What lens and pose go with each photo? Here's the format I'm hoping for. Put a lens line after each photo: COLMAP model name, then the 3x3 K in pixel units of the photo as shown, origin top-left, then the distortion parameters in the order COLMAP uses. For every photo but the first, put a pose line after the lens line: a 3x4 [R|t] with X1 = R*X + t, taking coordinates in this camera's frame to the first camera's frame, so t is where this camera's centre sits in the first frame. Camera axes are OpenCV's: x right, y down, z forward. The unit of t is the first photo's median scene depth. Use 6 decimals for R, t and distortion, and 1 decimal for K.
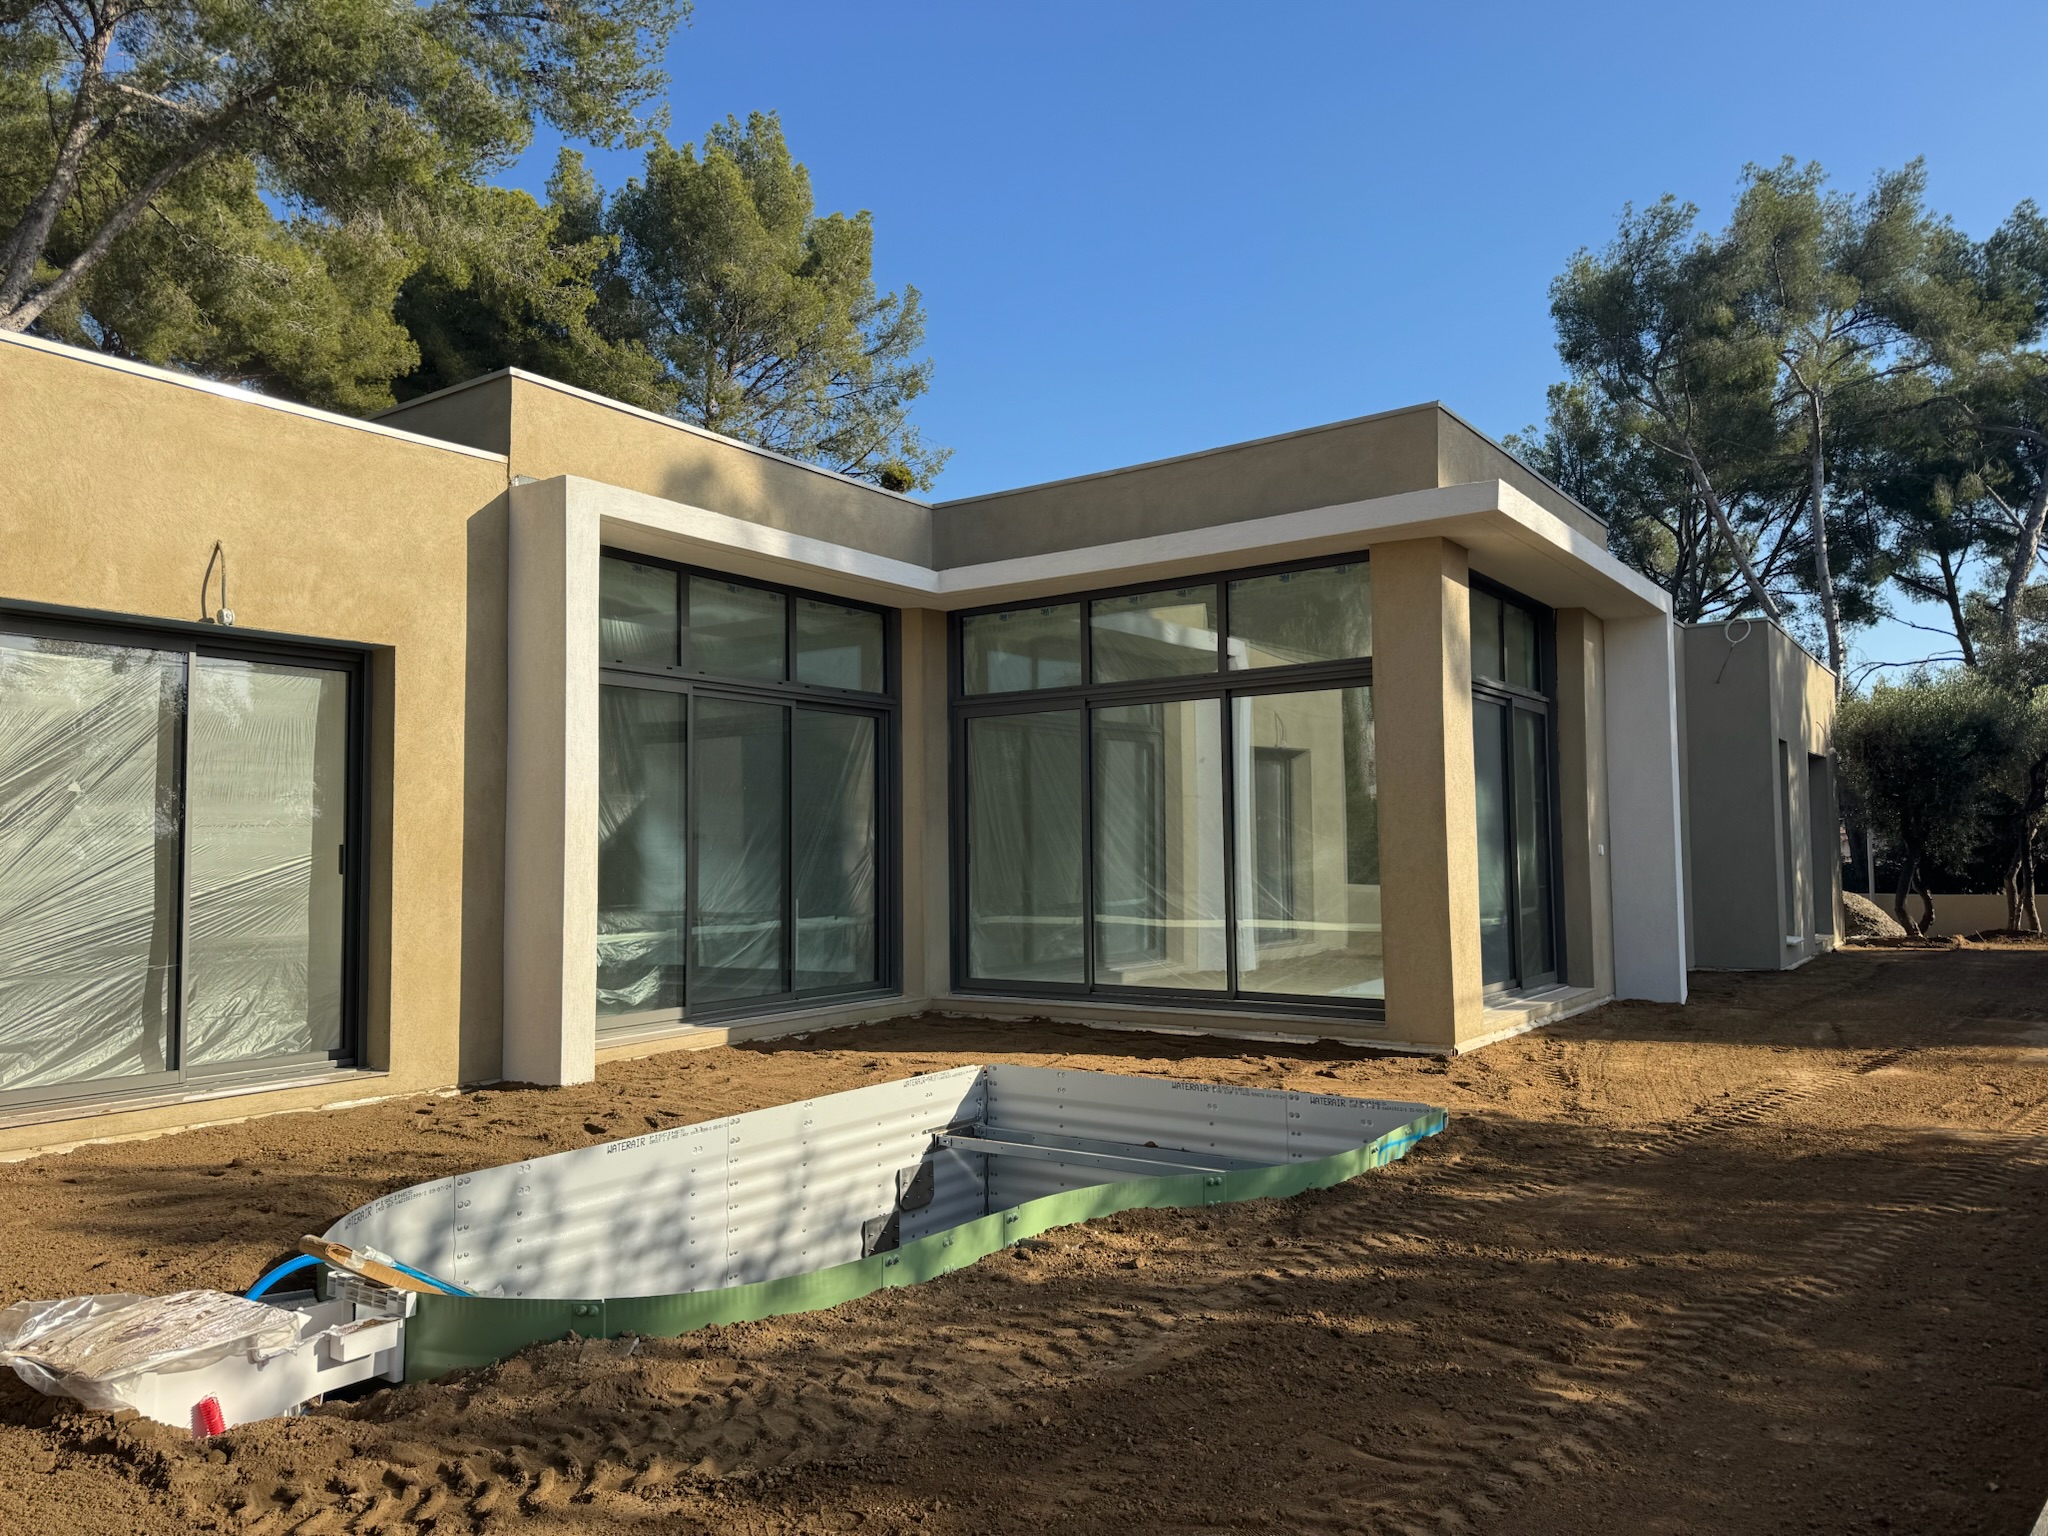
lens RADIAL K [[1443.8, 0, 1032.7], [0, 1443.8, 766.2], [0, 0, 1]] dist [0.062108, -0.073644]
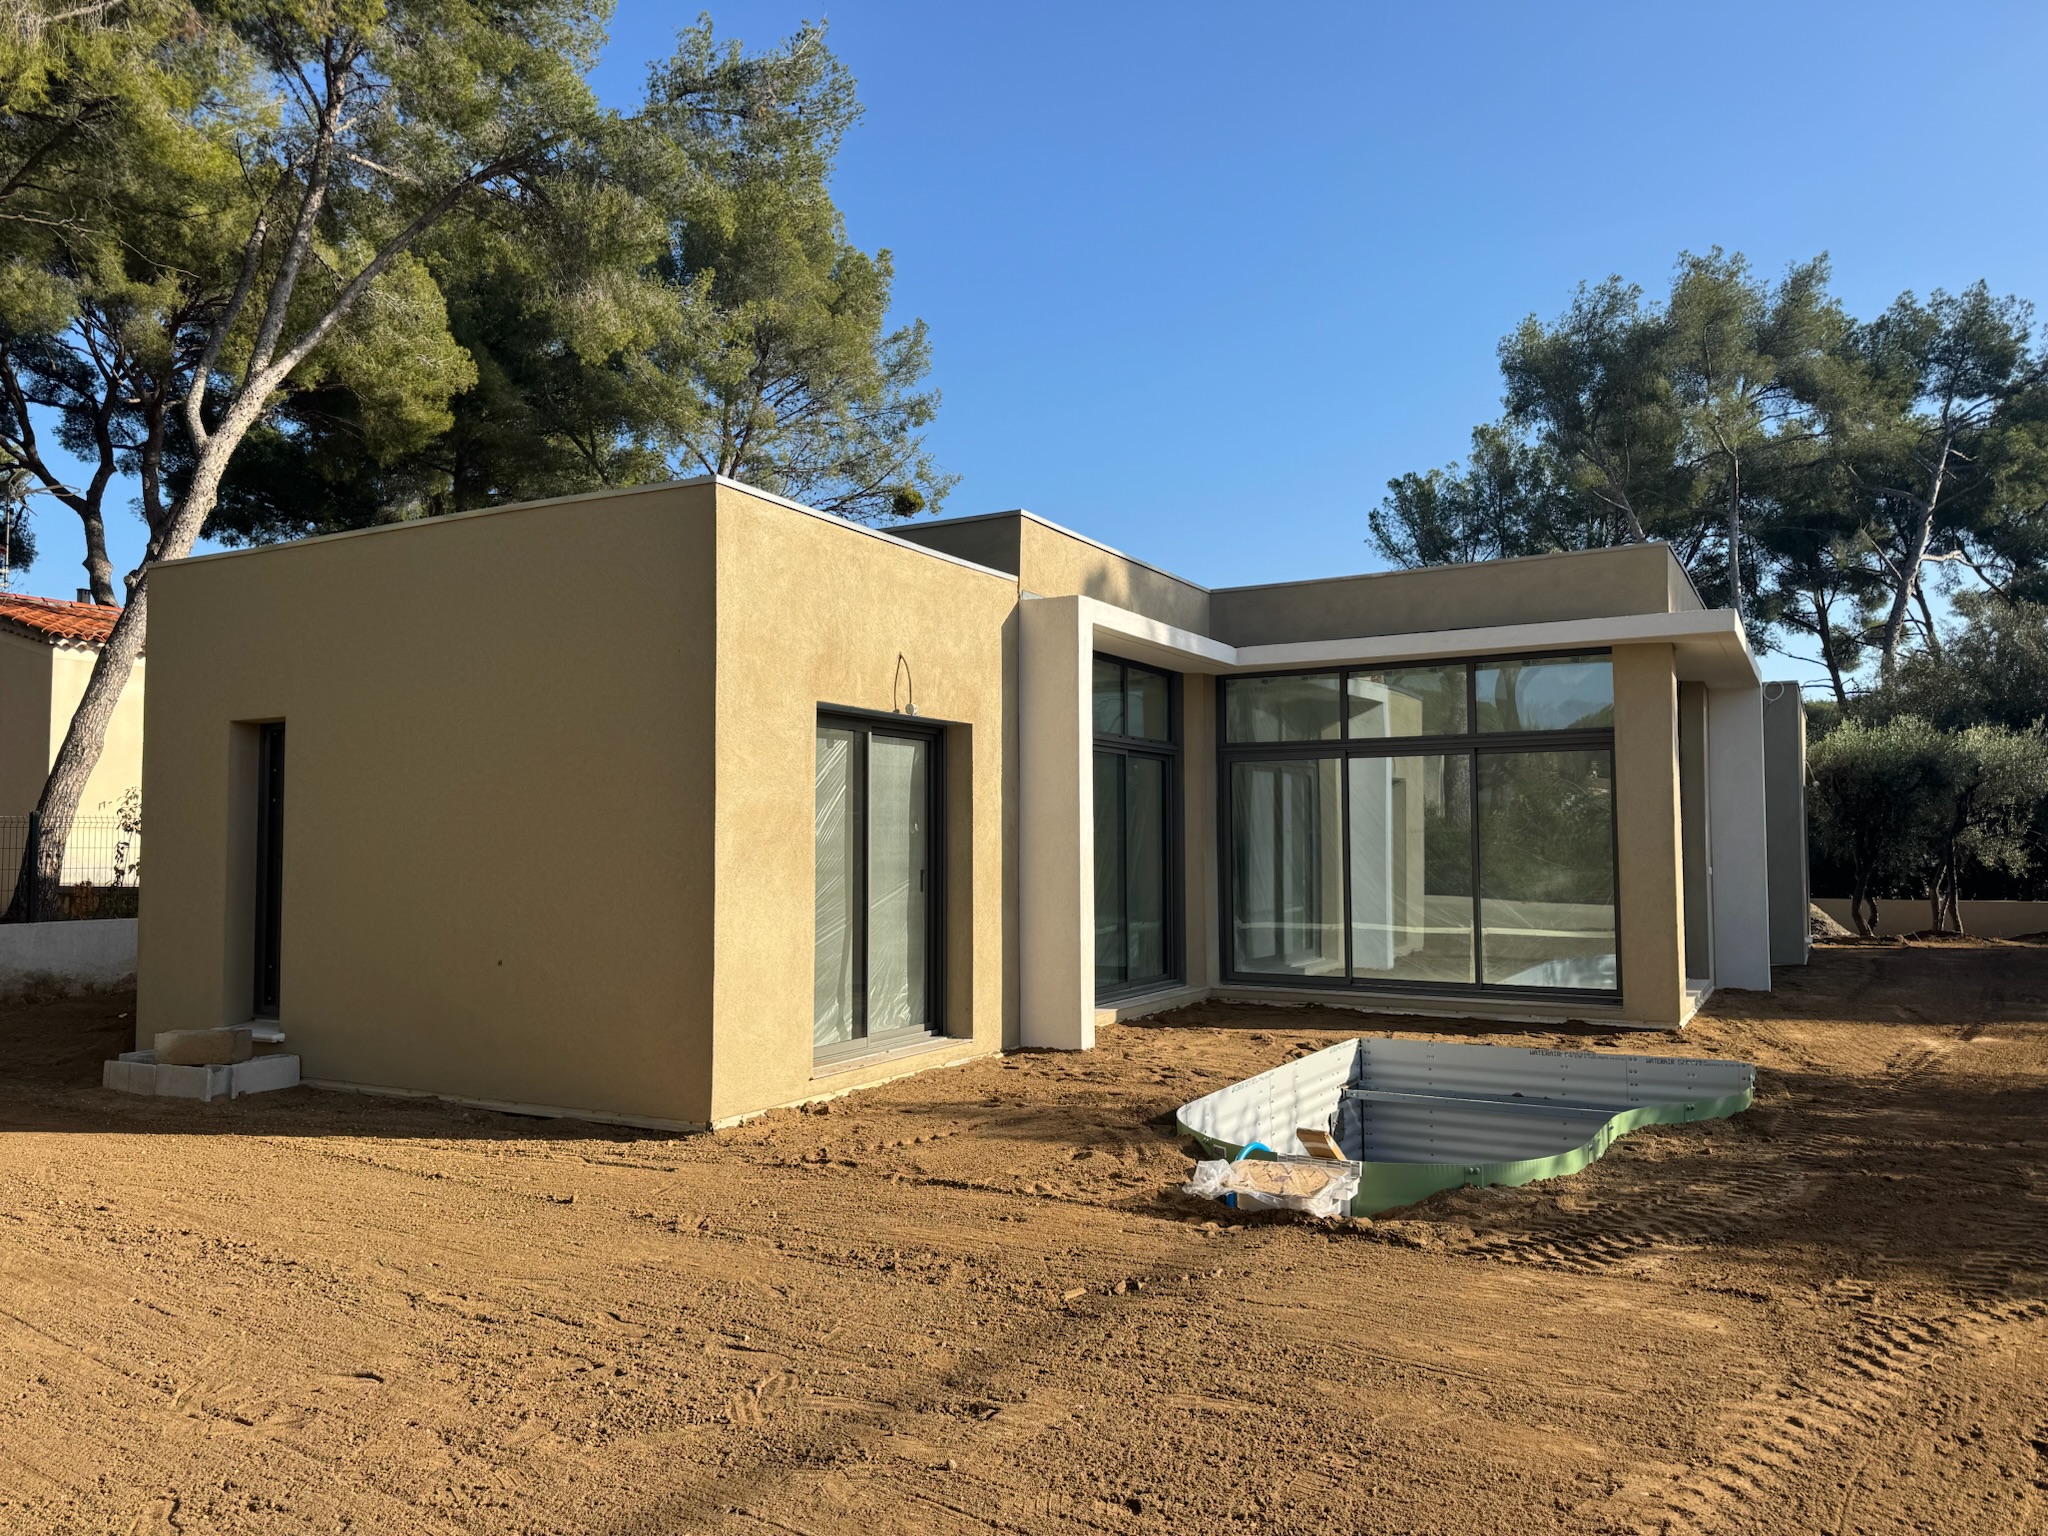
lens RADIAL K [[1442.3, 0, 1024.0], [0, 1442.3, 768.0], [0, 0, 1]] dist [0.080656, -0.125732]
pose [[0.995040, 0.014124, 0.098463, -0.345156], [-0.014899, 0.999864, 0.007133, -0.034594], [-0.098349, -0.008564, 0.995115, -0.218117]]
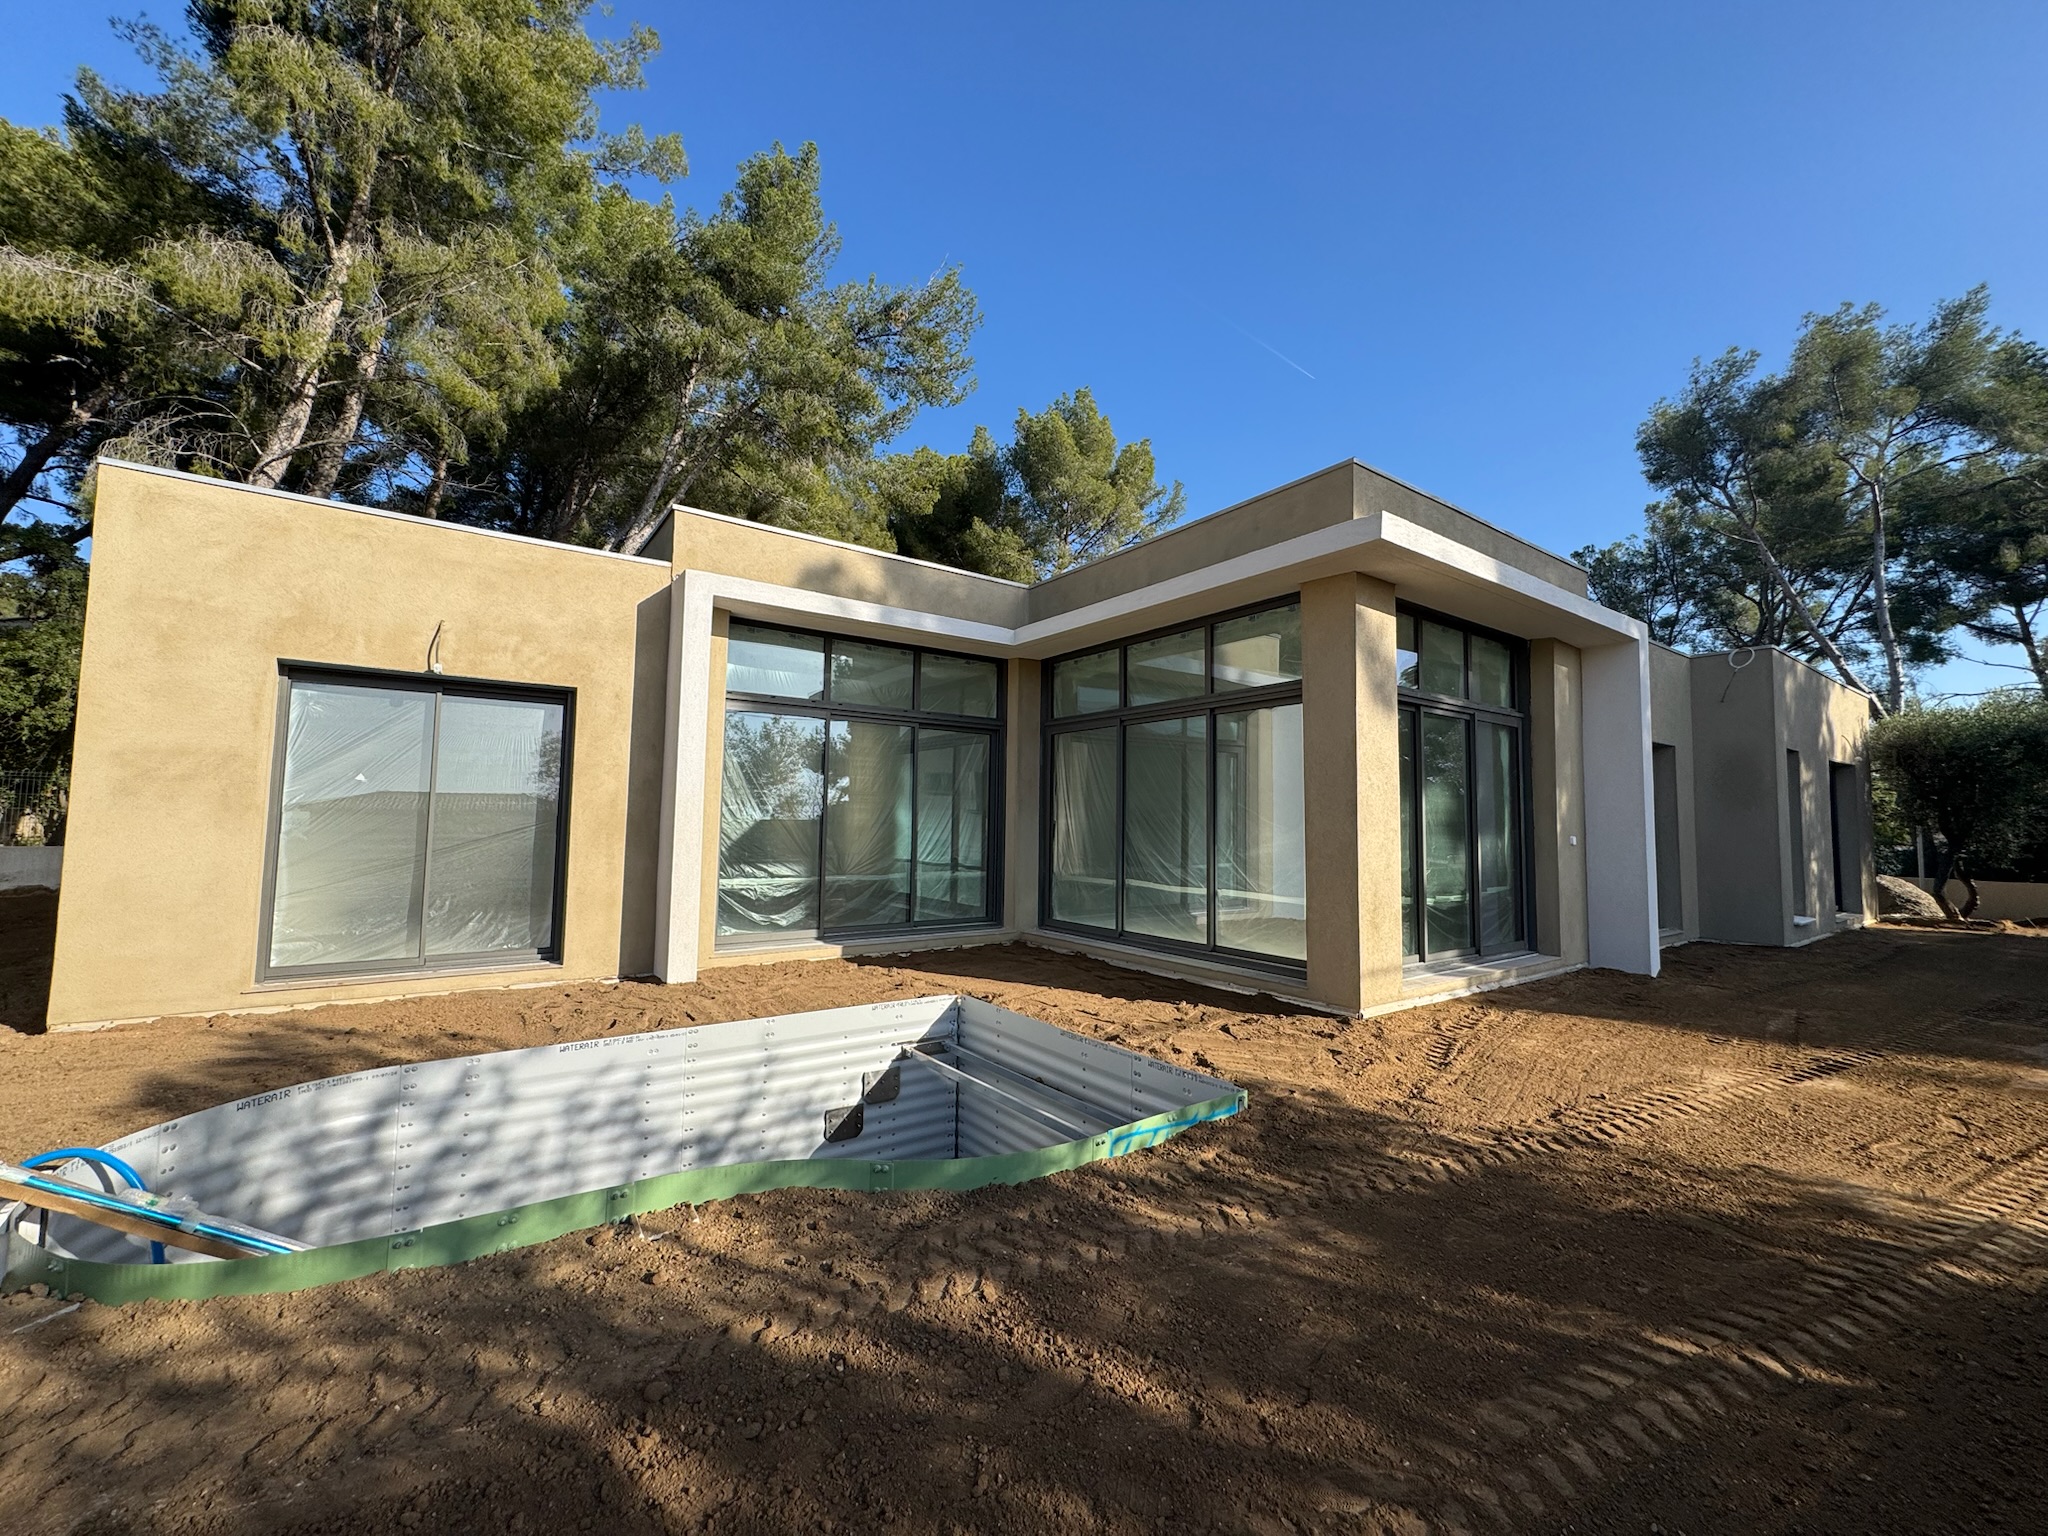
lens RADIAL K [[814.4, 0, 1025.3], [0, 814.4, 765.9], [0, 0, 1]] dist [-0.000853, 0.000289]
pose [[0.943558, 0.001388, -0.331205, 0.193548], [-0.004030, 0.999965, -0.007290, 0.003089], [0.331183, 0.008214, 0.943531, 0.231258]]
